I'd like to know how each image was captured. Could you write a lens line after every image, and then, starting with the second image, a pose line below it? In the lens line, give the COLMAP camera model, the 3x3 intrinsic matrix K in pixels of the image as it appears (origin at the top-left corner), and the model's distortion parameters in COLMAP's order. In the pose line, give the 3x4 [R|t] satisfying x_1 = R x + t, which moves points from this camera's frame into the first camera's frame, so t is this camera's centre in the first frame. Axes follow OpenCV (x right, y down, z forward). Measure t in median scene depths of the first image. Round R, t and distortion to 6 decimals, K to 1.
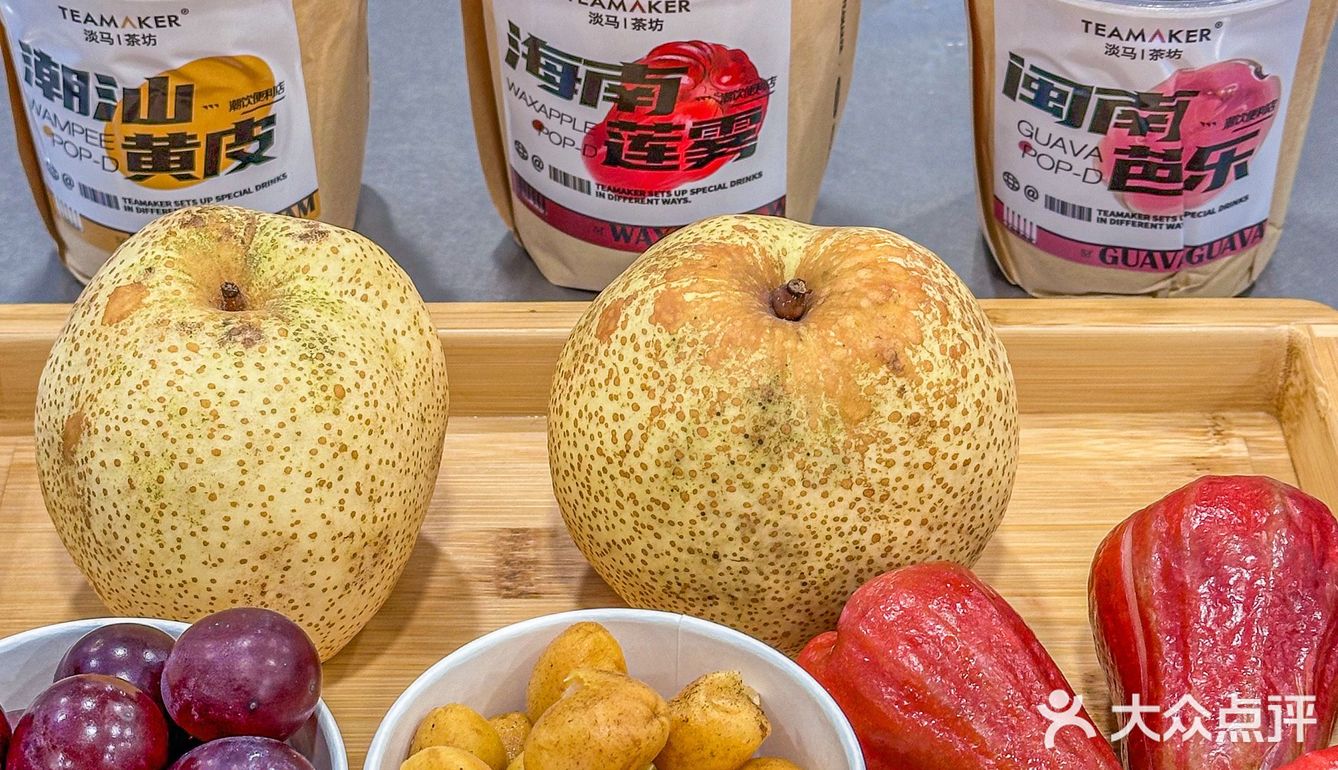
lens RADIAL K [[3002.4, 0, 669.0], [0, 3002.4, 385.0], [0, 0, 1]] dist [0.078238, 0.727808]
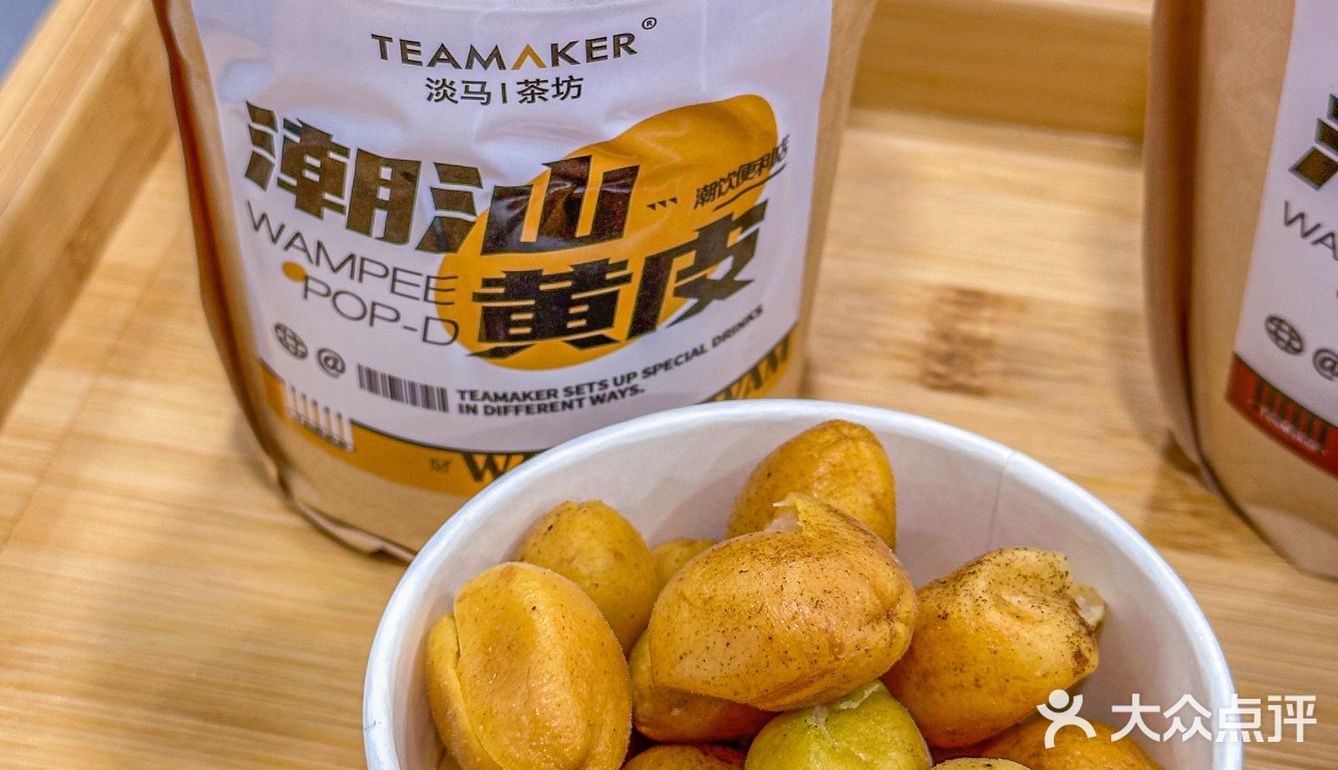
lens RADIAL K [[3002.4, 0, 669.0], [0, 3002.4, 385.0], [0, 0, 1]] dist [0.078238, 0.727808]
pose [[0.985522, -0.101595, 0.135736, -0.239996], [0.091952, 0.992894, 0.075536, -0.109005], [-0.142445, -0.061961, 0.987861, 0.564528]]
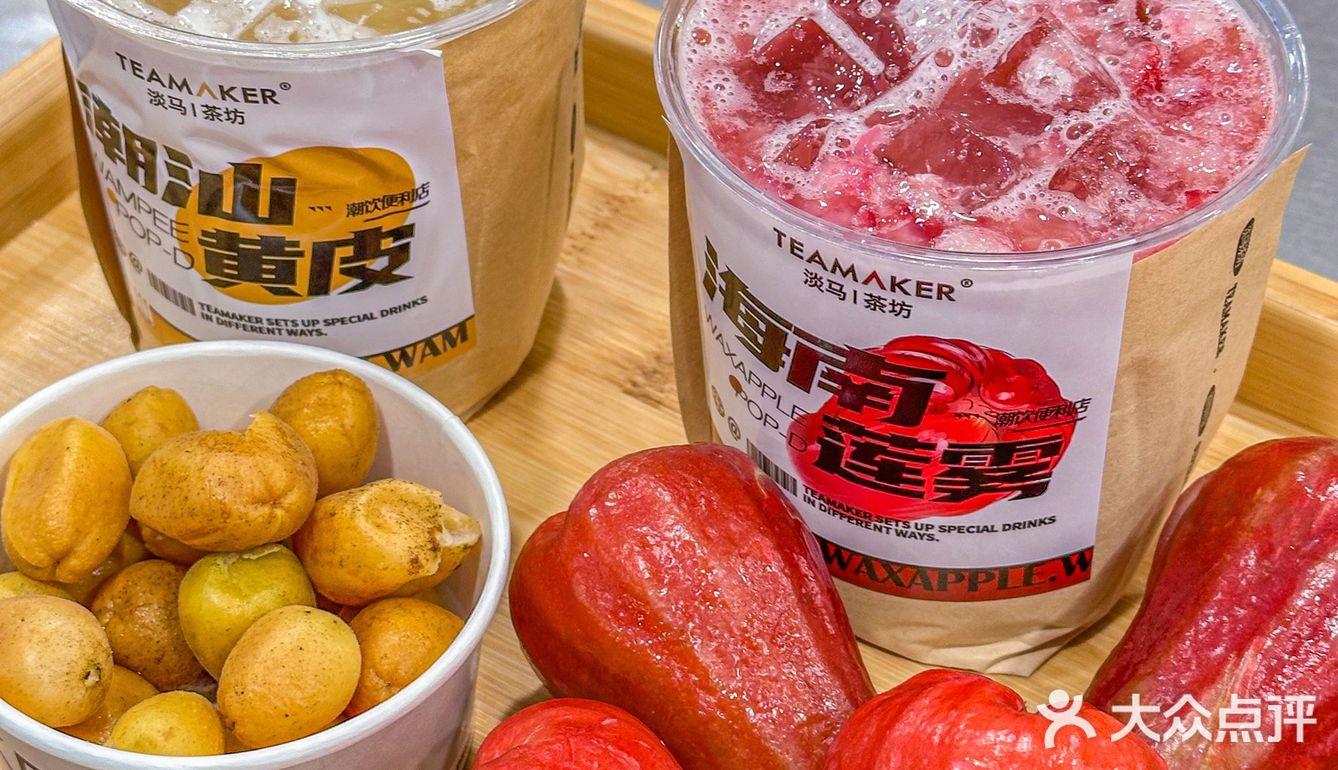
lens RADIAL K [[3151.1, 0, 587.3], [0, 3151.1, 383.8], [0, 0, 1]] dist [0.335923, 0.123030]
pose [[0.976806, 0.144288, -0.158214, 0.034978], [-0.128906, 0.986234, 0.103567, -0.149114], [0.170979, -0.080770, 0.981958, 0.305394]]
